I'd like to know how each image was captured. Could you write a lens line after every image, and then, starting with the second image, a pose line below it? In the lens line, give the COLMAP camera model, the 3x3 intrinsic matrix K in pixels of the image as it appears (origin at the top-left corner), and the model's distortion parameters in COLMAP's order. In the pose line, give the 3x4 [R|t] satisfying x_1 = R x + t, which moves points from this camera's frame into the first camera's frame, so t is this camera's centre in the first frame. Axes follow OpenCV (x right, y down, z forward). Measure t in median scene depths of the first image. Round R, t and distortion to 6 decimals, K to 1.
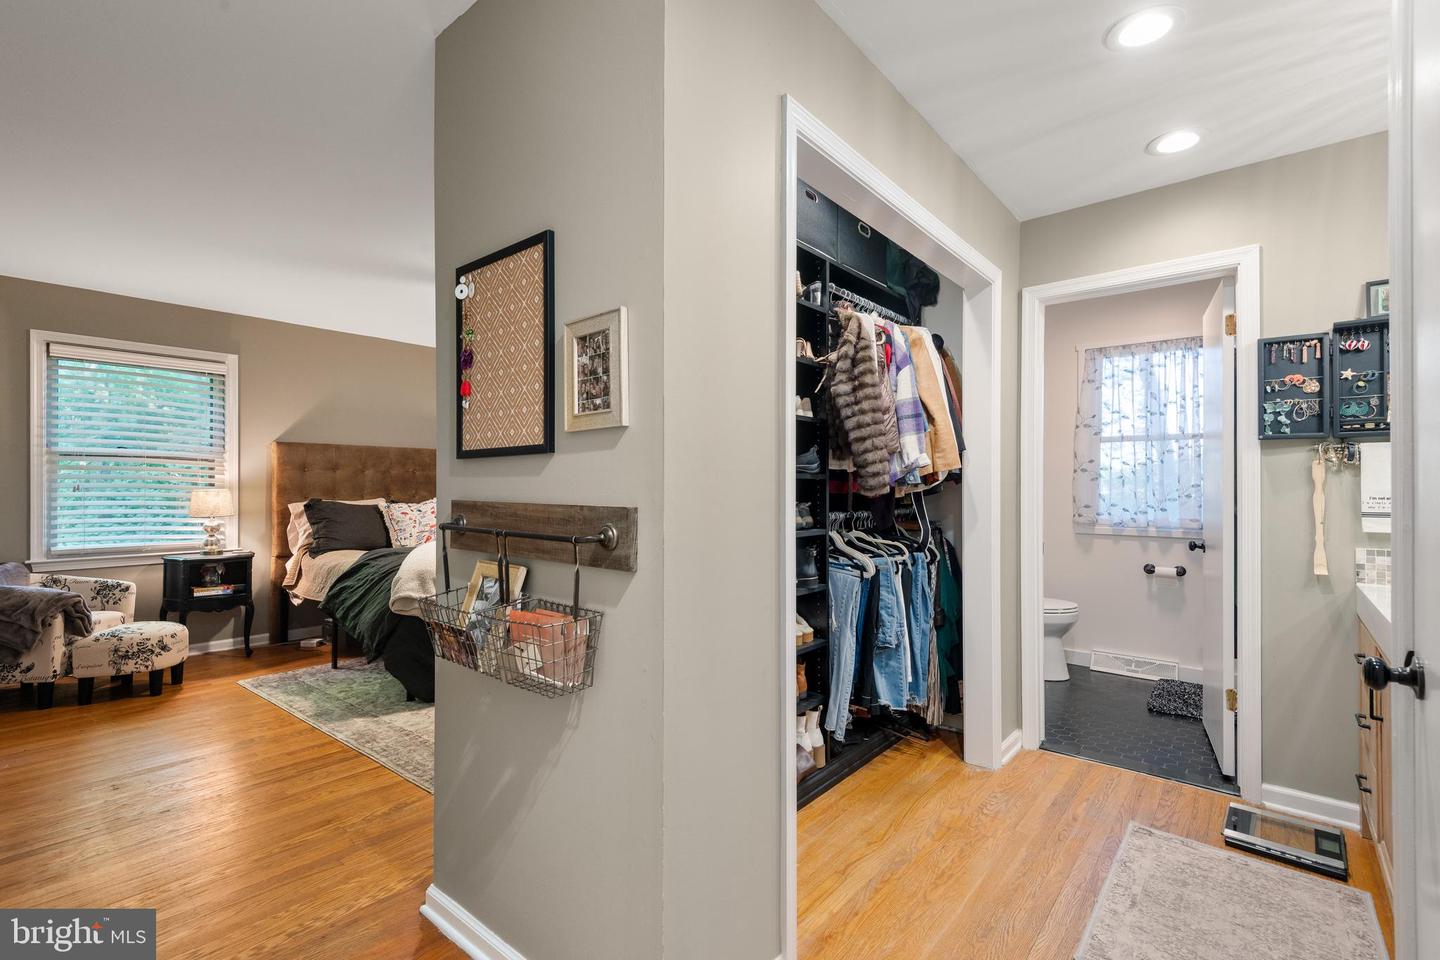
lens RADIAL K [[650.4, 0, 716.1], [0, 650.4, 476.9], [0, 0, 1]] dist [0.024359, -0.015041]
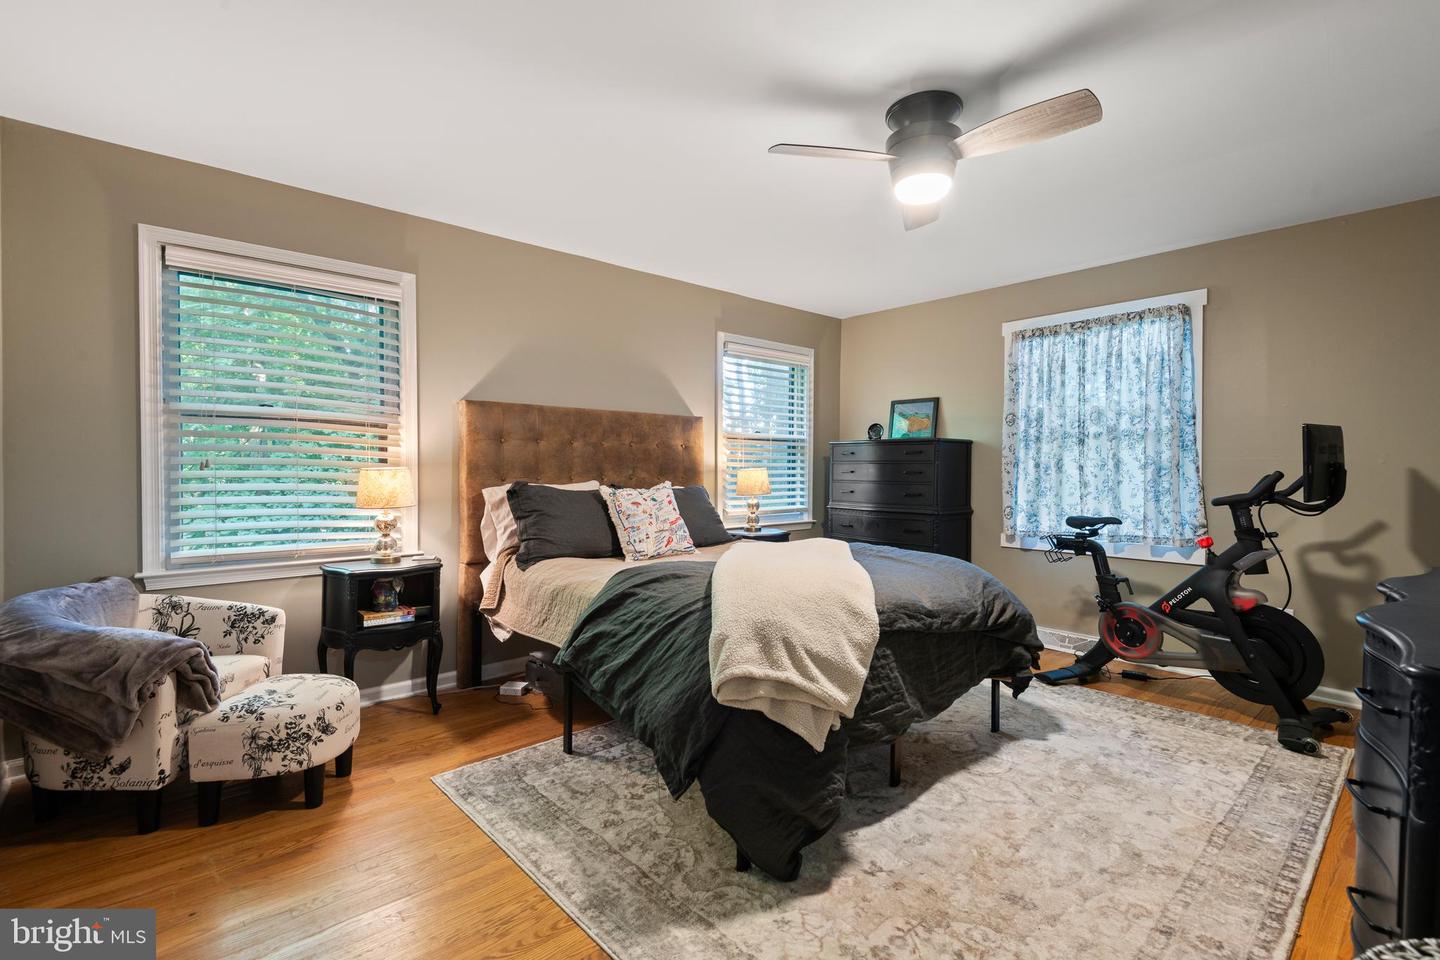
lens RADIAL K [[652.4, 0, 719.8], [0, 652.4, 468.4], [0, 0, 1]] dist [0.039652, -0.031292]
pose [[0.988777, 0.004566, -0.149327, -0.355886], [-0.001951, 0.999842, 0.017654, 0.008118], [0.149384, -0.017164, 0.988630, 0.414748]]
